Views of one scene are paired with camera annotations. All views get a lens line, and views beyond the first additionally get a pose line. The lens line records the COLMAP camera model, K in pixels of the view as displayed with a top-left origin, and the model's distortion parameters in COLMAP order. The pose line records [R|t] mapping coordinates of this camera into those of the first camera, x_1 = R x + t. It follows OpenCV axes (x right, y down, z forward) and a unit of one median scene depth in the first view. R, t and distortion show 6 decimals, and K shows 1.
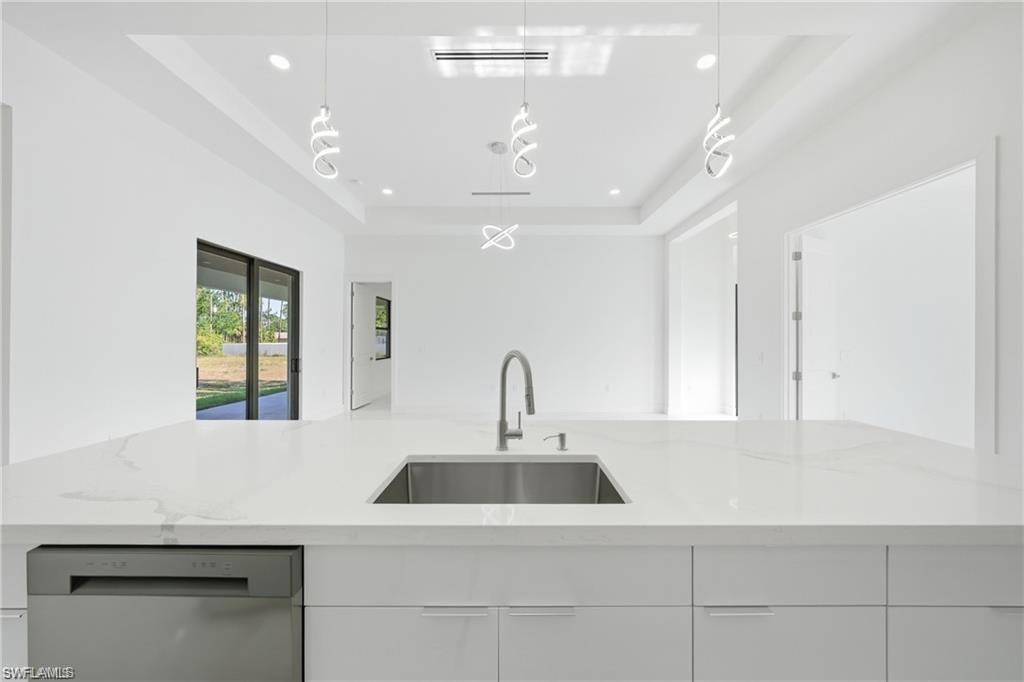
lens RADIAL K [[351.3, 0, 512.2], [0, 351.3, 339.9], [0, 0, 1]] dist [-0.011527, 0.000020]
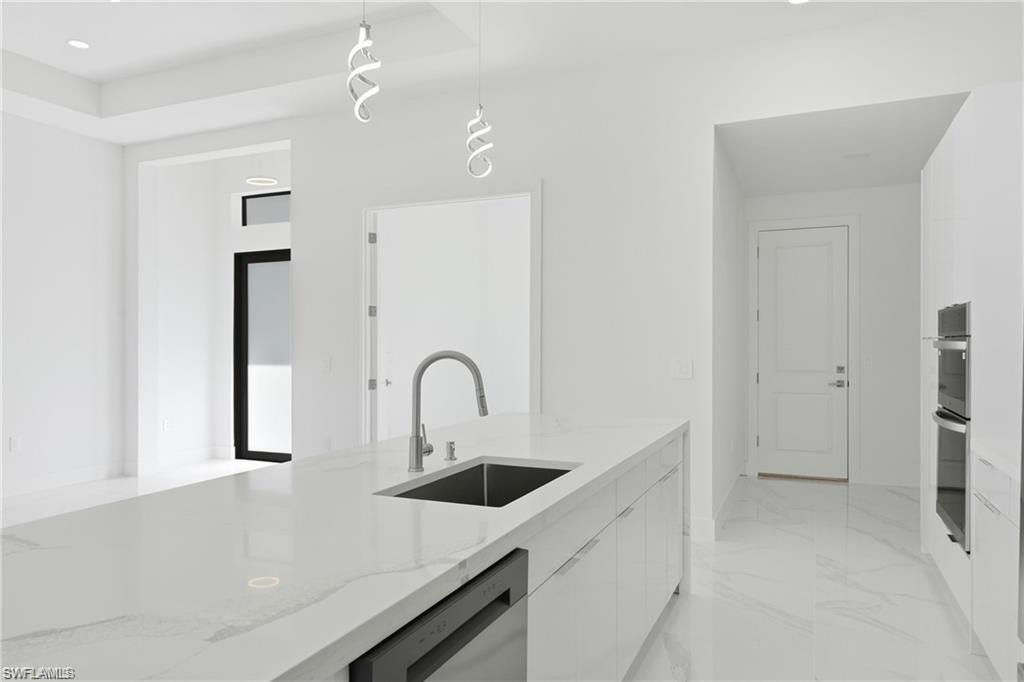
lens RADIAL K [[670.0, 0, 511.3], [0, 670.0, 325.3], [0, 0, 1]] dist [0.002861, 0.001859]
pose [[0.422080, 0.021895, 0.906294, -1.381168], [-0.003951, 0.999743, -0.022312, -0.004027], [-0.906550, 0.005837, 0.422058, 0.108772]]
